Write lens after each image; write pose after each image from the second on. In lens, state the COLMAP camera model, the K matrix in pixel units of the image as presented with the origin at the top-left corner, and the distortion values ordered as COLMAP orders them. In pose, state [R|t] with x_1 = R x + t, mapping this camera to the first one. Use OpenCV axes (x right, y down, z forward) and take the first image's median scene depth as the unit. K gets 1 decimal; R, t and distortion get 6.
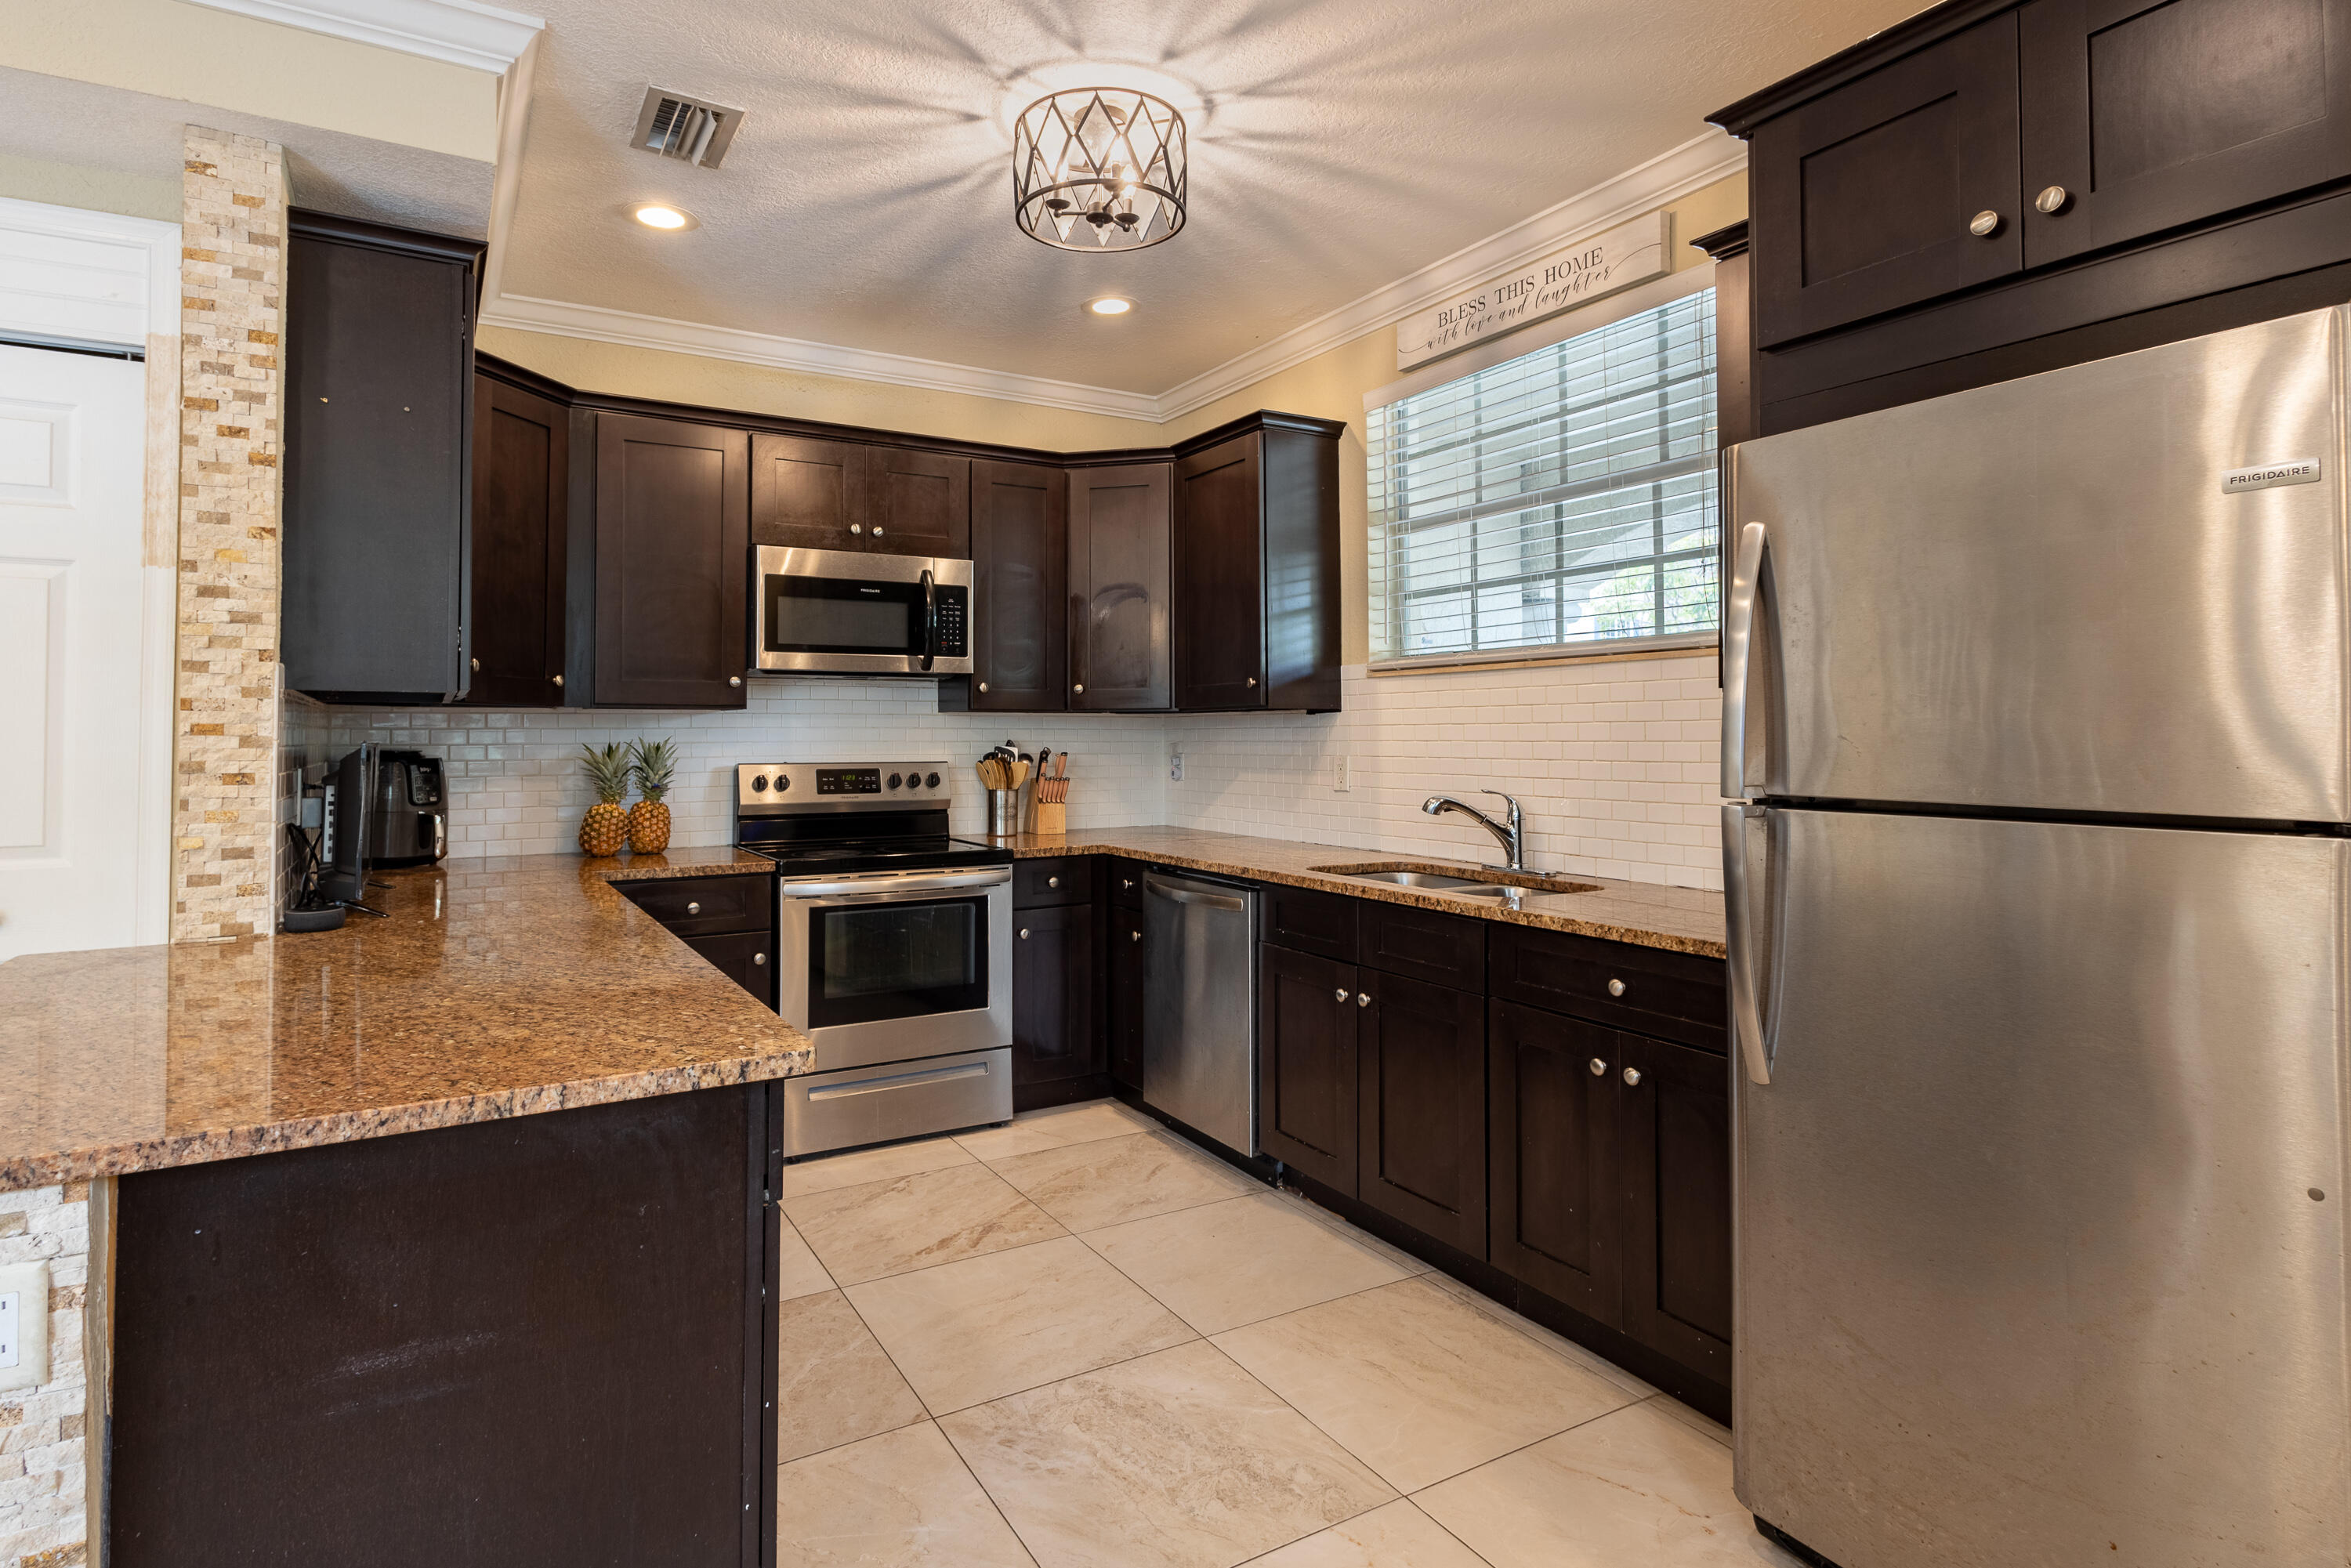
lens RADIAL K [[1089.5, 0, 1174.1], [0, 1089.5, 712.1], [0, 0, 1]] dist [0.002529, 0.000657]
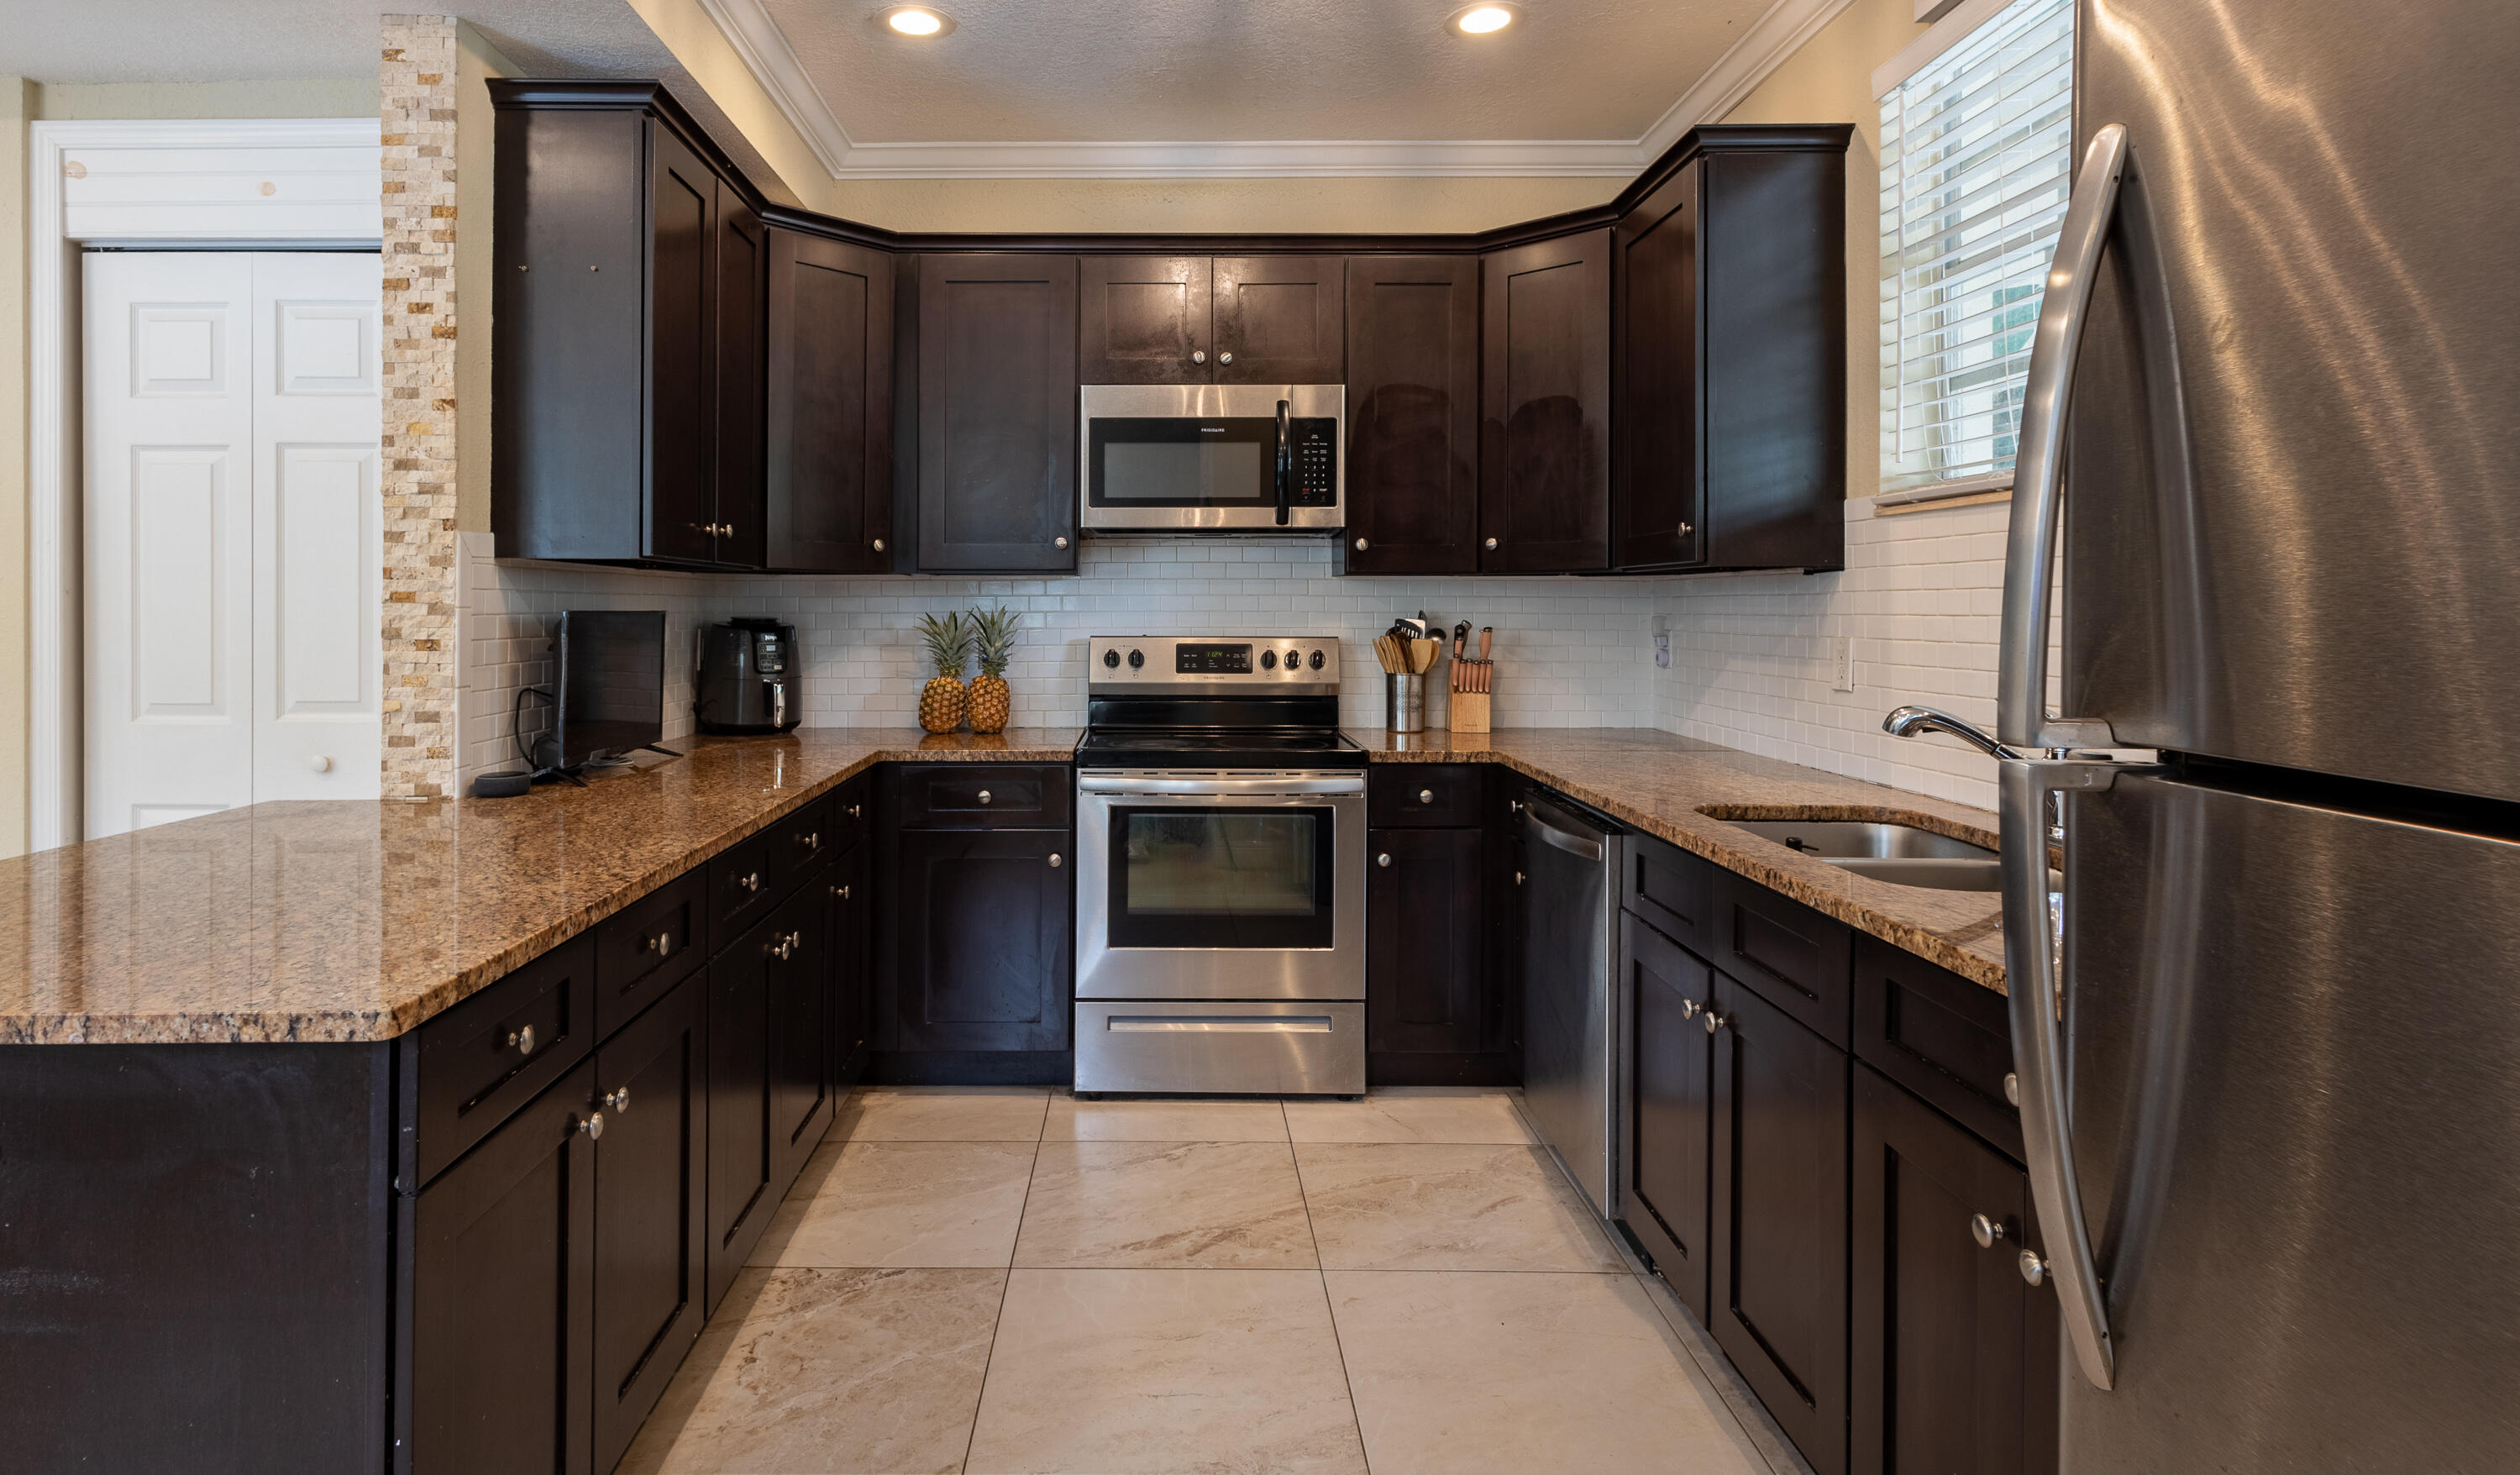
lens RADIAL K [[1259.5, 0, 1260.5], [0, 1259.5, 608.7], [0, 0, 1]] dist [0.003475, 0.000523]
pose [[0.879535, 0.004203, -0.475815, 0.245397], [0.007683, 0.999705, 0.023033, 0.003198], [0.475772, -0.023914, 0.879244, 0.198482]]
